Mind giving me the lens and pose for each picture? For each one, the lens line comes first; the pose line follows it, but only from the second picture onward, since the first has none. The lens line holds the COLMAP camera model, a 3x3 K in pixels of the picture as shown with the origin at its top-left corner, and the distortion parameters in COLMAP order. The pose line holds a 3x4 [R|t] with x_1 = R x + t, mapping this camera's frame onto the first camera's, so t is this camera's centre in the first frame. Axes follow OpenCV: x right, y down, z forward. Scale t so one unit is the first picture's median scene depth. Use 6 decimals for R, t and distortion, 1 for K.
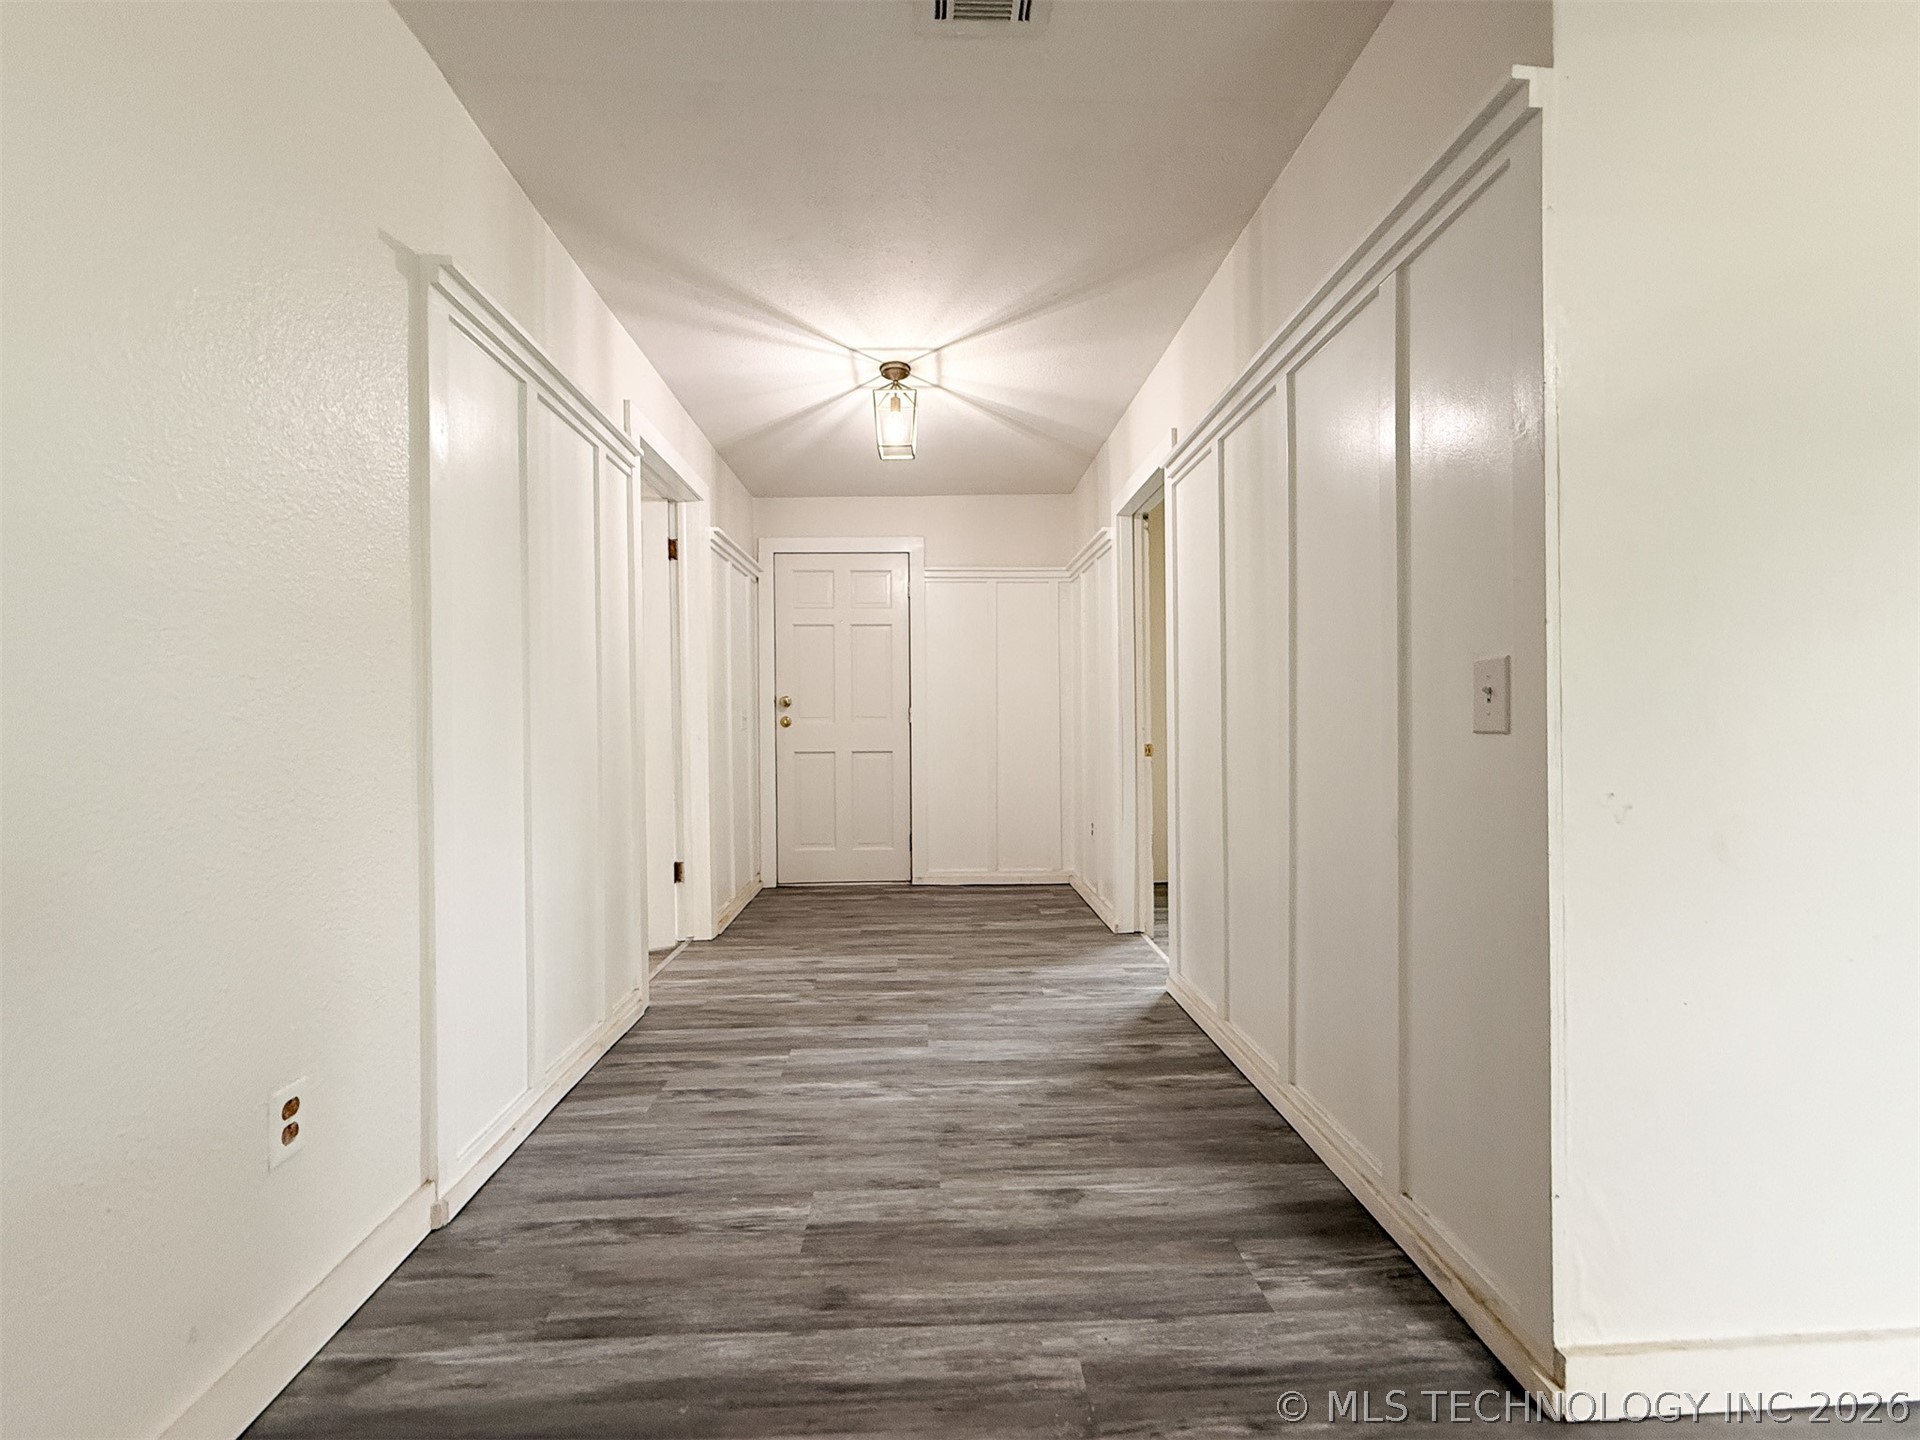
lens RADIAL K [[769.9, 0, 960.0], [0, 769.9, 720.0], [0, 0, 1]] dist [0.001143, 0.000232]
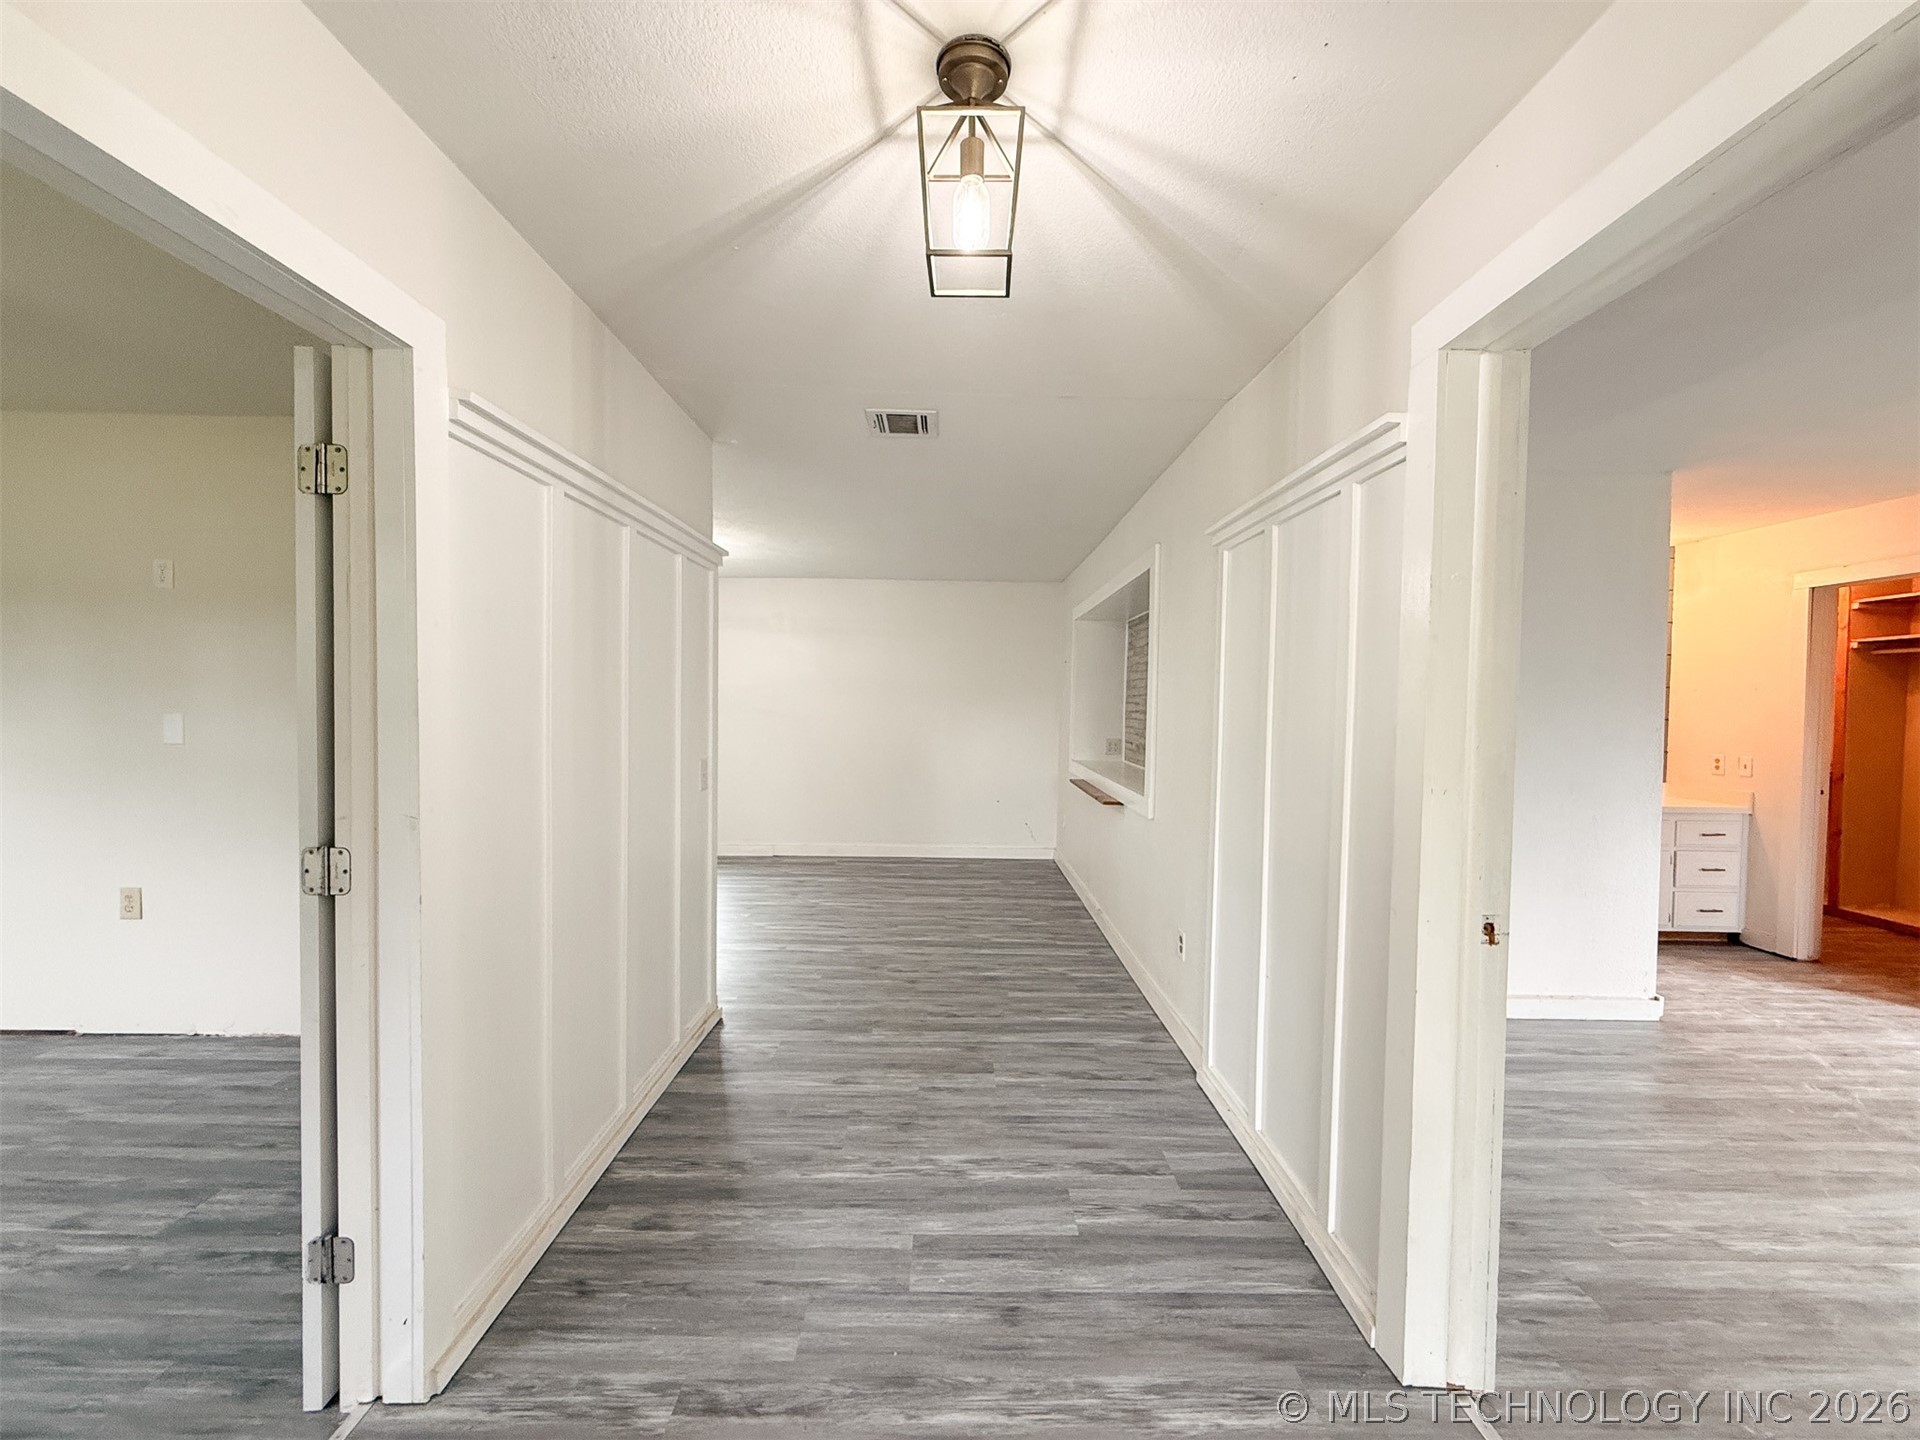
lens RADIAL K [[769.9, 0, 960.0], [0, 769.9, 720.0], [0, 0, 1]] dist [0.001143, 0.000232]
pose [[-0.999106, -0.009013, 0.041309, -0.136594], [-0.007843, 0.999566, 0.028412, -0.166260], [-0.041547, 0.028062, -0.998742, 2.057106]]
